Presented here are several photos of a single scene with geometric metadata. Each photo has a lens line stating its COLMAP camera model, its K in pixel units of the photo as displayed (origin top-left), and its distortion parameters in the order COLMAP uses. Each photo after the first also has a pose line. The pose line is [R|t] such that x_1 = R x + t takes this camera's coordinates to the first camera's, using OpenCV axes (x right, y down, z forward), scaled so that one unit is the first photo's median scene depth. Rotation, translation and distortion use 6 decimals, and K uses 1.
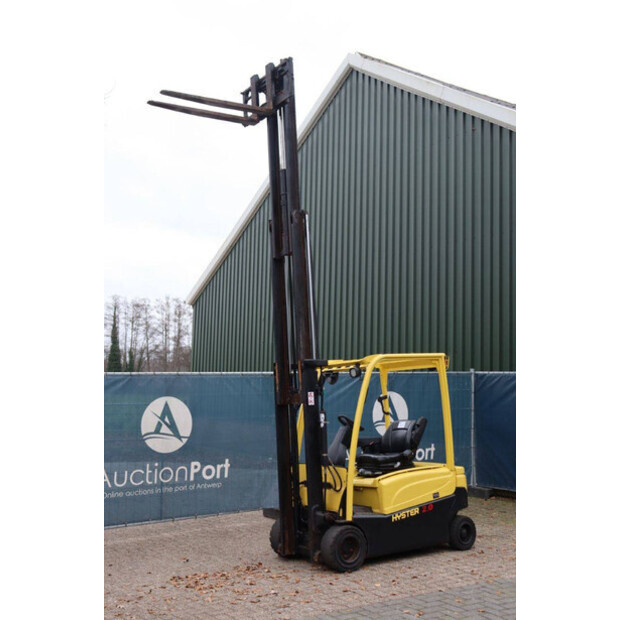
lens RADIAL K [[768.3, 0, 315.7], [0, 768.3, 309.1], [0, 0, 1]] dist [0.023043, 0.000000]
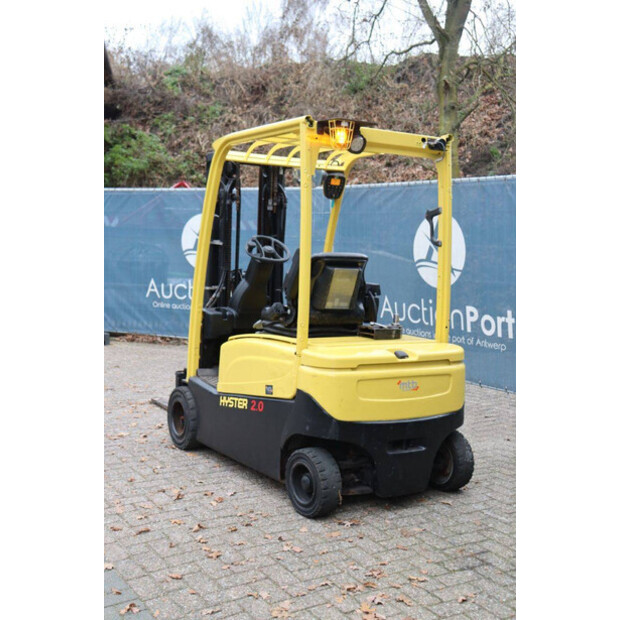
lens RADIAL K [[845.9, 0, 305.0], [0, 845.9, 313.5], [0, 0, 1]] dist [0.109064, 0.000000]
pose [[-0.057500, 0.113655, -0.991855, 0.654797], [0.090998, 0.989960, 0.108163, 0.113417], [0.994190, -0.084038, -0.067265, 0.951324]]
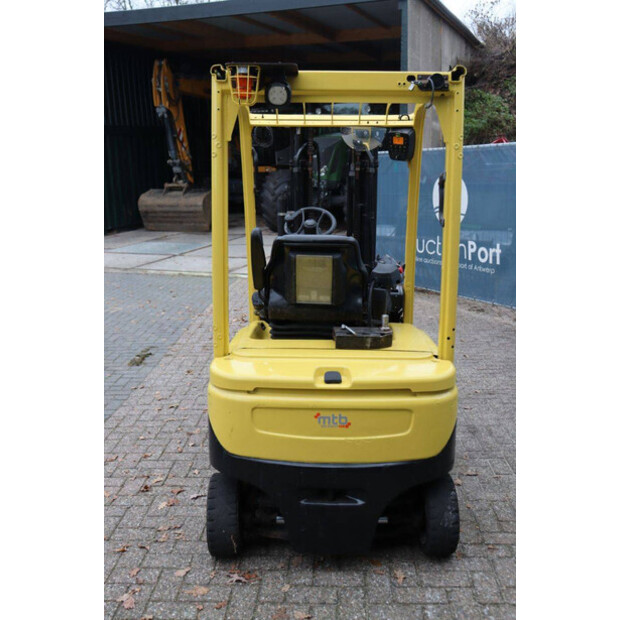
lens RADIAL K [[658.7, 0, 306.6], [0, 658.7, 305.5], [0, 0, 1]] dist [-0.023777, 0.000000]
pose [[-0.607094, 0.180399, -0.773882, 0.379386], [0.117569, 0.983563, 0.137047, 0.124683], [0.785884, -0.007784, -0.618325, 1.145668]]
